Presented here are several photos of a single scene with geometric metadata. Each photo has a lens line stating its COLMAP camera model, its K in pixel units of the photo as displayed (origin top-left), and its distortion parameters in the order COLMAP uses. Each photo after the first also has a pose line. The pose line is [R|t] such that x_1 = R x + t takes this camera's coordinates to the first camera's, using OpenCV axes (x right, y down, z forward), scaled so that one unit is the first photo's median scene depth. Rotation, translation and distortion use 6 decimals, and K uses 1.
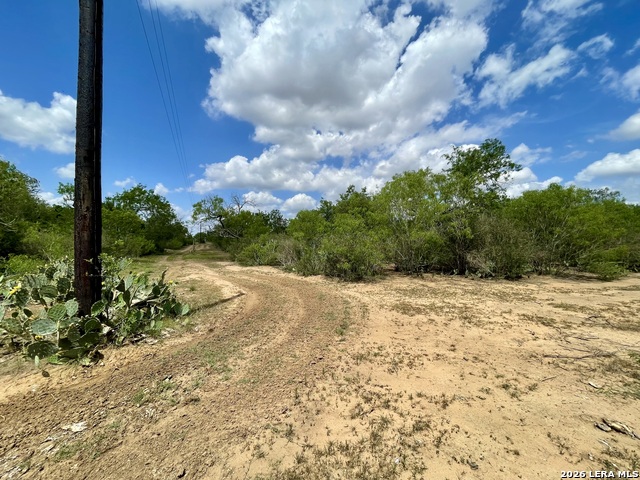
lens RADIAL K [[259.8, 0, 320.0], [0, 259.8, 240.0], [0, 0, 1]] dist [-0.001013, 0.000077]
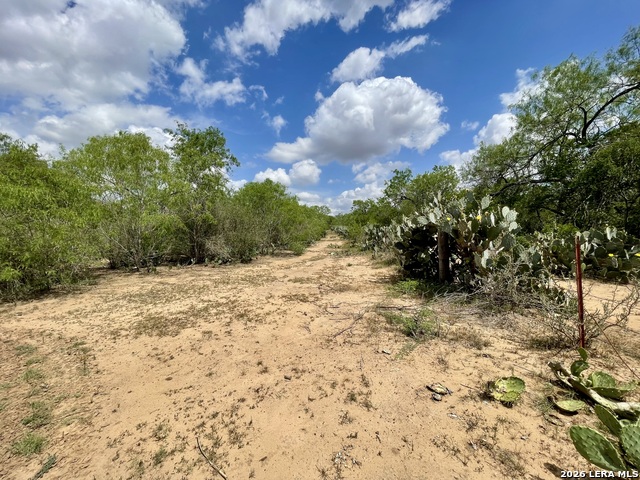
lens RADIAL K [[259.8, 0, 320.0], [0, 259.8, 240.0], [0, 0, 1]] dist [-0.001013, 0.000077]
pose [[0.532849, -0.044410, 0.845044, -0.003902], [0.003318, 0.998724, 0.050394, 0.006733], [-0.846204, -0.024049, 0.532316, 0.181023]]
